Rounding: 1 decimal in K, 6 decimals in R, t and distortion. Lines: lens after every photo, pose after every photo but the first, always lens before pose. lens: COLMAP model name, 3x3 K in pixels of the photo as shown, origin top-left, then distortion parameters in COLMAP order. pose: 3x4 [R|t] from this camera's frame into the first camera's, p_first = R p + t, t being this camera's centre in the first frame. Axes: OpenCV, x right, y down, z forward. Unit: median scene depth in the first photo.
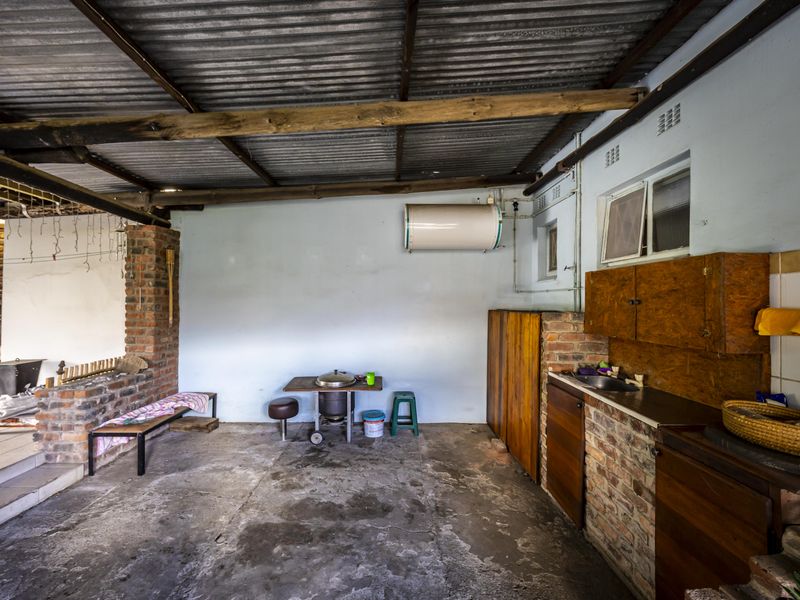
lens RADIAL K [[341.5, 0, 400.0], [0, 341.5, 300.0], [0, 0, 1]] dist [0.000491, 0.000058]
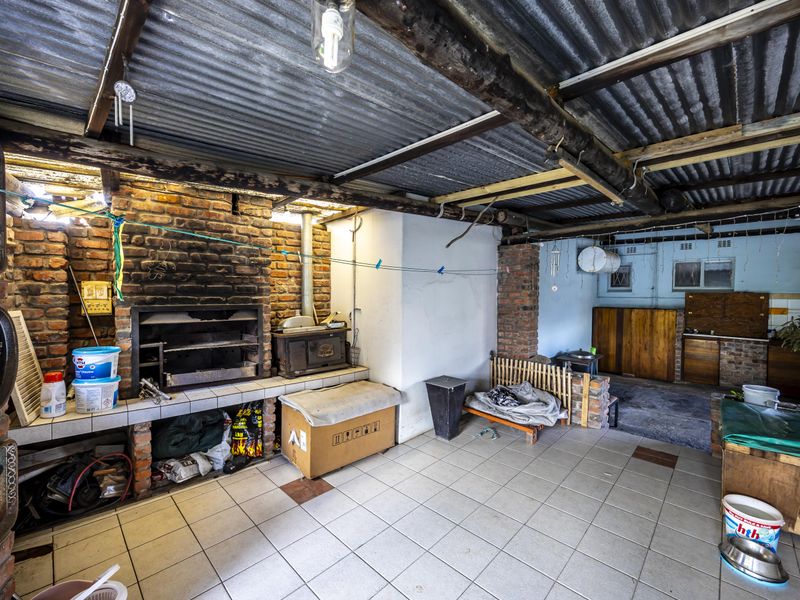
lens RADIAL K [[341.5, 0, 400.0], [0, 341.5, 300.0], [0, 0, 1]] dist [0.000491, 0.000058]
pose [[0.727869, -0.009084, 0.685656, -2.665667], [-0.001446, 0.999890, 0.014782, -0.062363], [-0.685715, -0.011751, 0.727776, 0.614127]]
